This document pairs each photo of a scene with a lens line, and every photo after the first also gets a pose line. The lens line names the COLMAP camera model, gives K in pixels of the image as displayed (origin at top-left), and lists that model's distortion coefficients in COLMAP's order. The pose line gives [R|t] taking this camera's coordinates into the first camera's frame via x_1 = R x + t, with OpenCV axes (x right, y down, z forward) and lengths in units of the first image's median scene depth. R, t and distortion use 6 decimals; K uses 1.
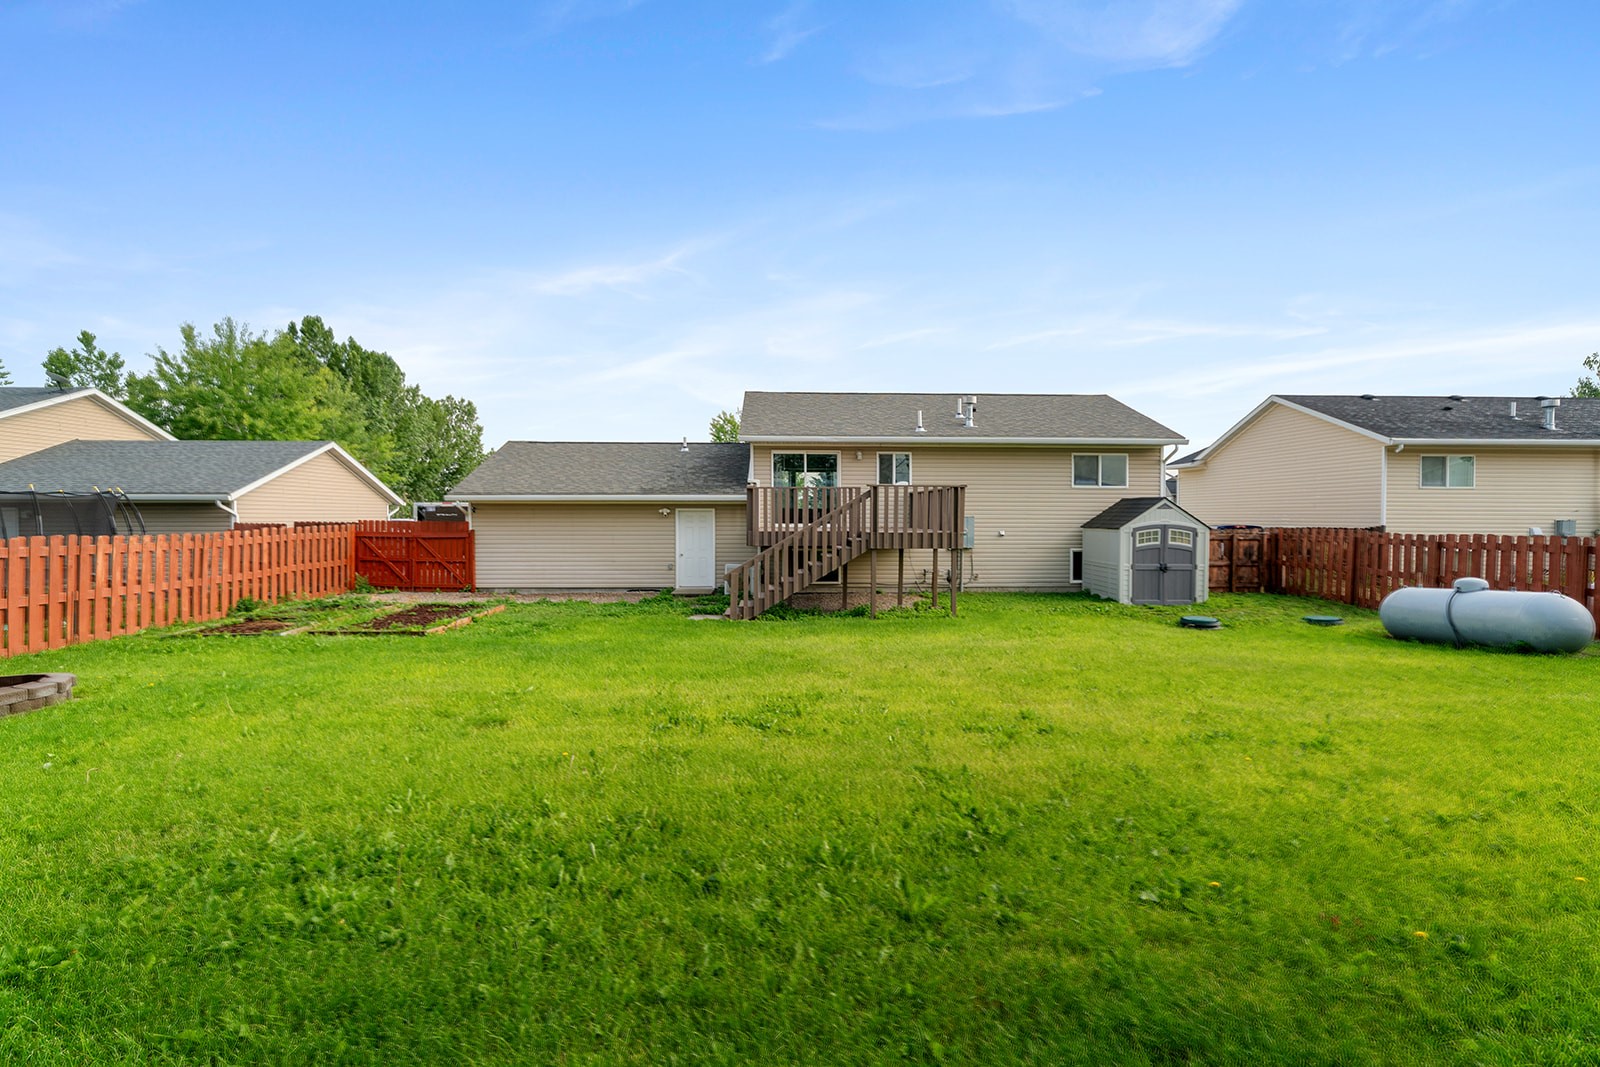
lens RADIAL K [[720.2, 0, 789.1], [0, 720.2, 518.7], [0, 0, 1]] dist [0.001394, 0.000530]
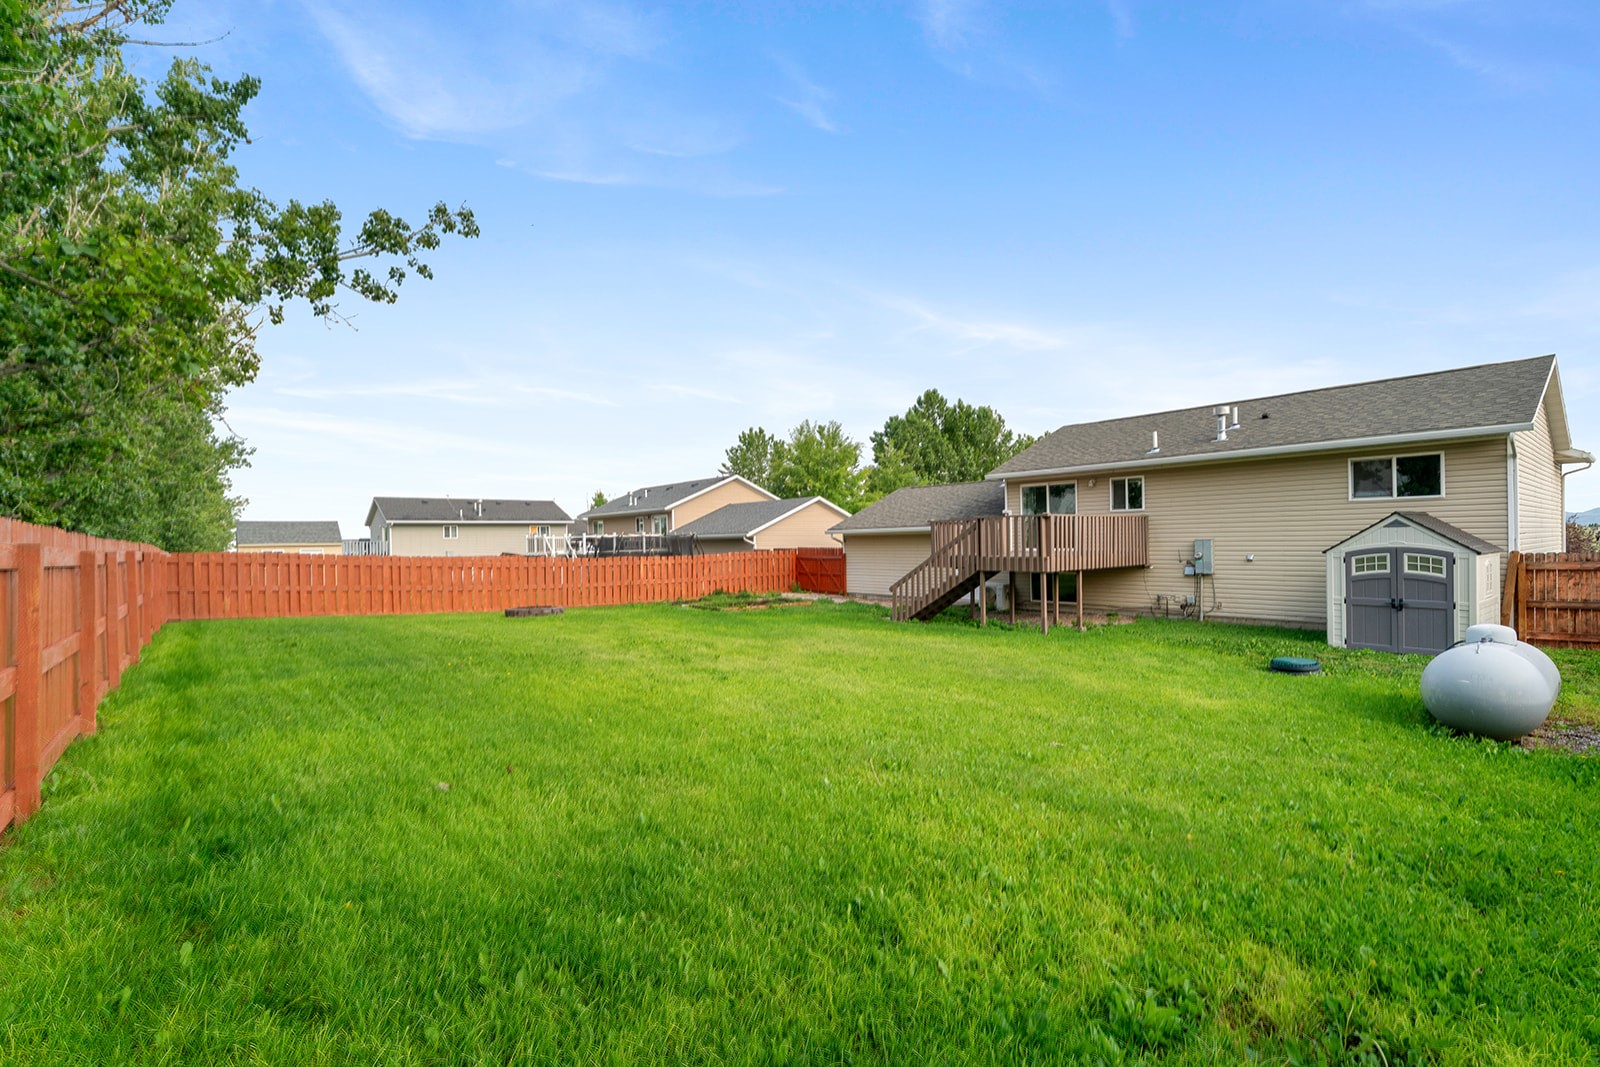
lens RADIAL K [[727.7, 0, 789.6], [0, 727.7, 550.2], [0, 0, 1]] dist [0.000643, 0.000170]
pose [[0.598333, -0.002114, -0.801245, 0.688370], [0.010761, 0.999928, 0.005398, -0.000318], [0.801175, -0.011852, 0.598313, 0.016140]]
